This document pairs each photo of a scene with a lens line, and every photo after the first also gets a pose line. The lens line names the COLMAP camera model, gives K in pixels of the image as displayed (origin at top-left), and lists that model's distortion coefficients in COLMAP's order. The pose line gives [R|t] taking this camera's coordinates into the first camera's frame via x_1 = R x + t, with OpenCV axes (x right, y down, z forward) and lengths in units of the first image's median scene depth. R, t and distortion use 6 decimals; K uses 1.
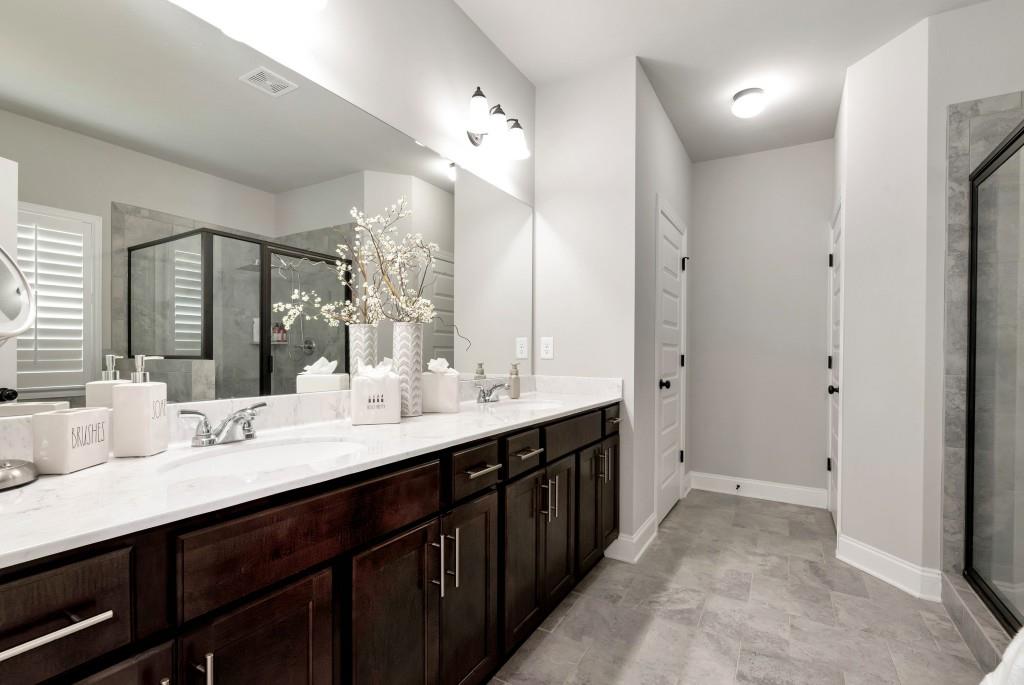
lens RADIAL K [[458.5, 0, 514.2], [0, 458.5, 338.9], [0, 0, 1]] dist [-0.001586, -0.000939]
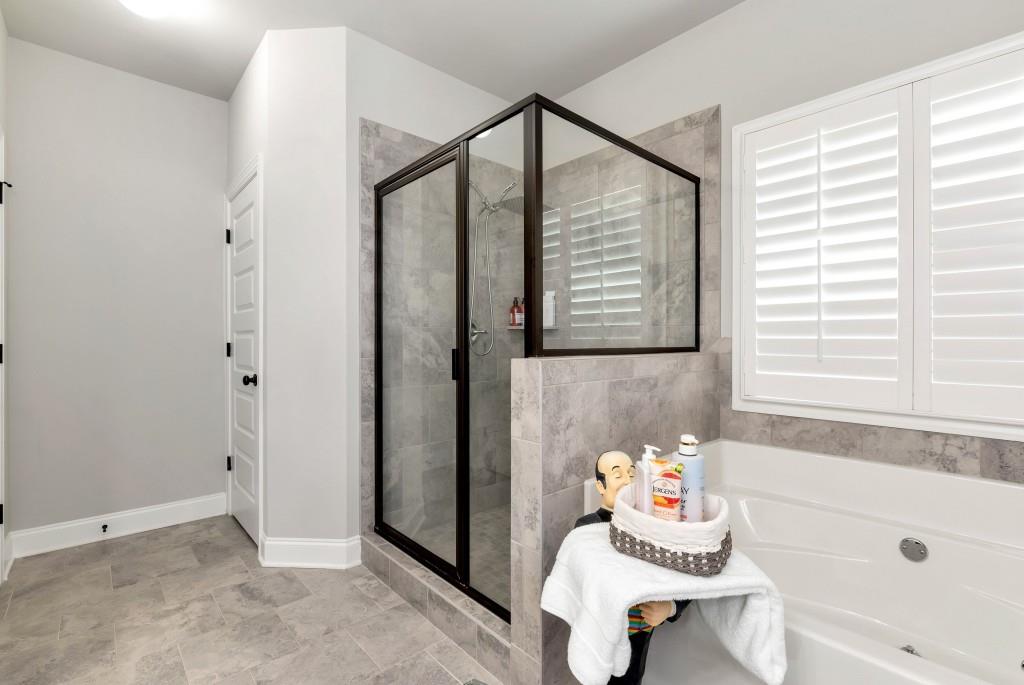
lens RADIAL K [[458.5, 0, 514.2], [0, 458.5, 338.9], [0, 0, 1]] dist [-0.001586, -0.000939]
pose [[0.283331, -0.002940, 0.959018, -0.020835], [-0.022709, 0.999694, 0.009774, 0.012185], [-0.958753, -0.024548, 0.283178, 0.313500]]
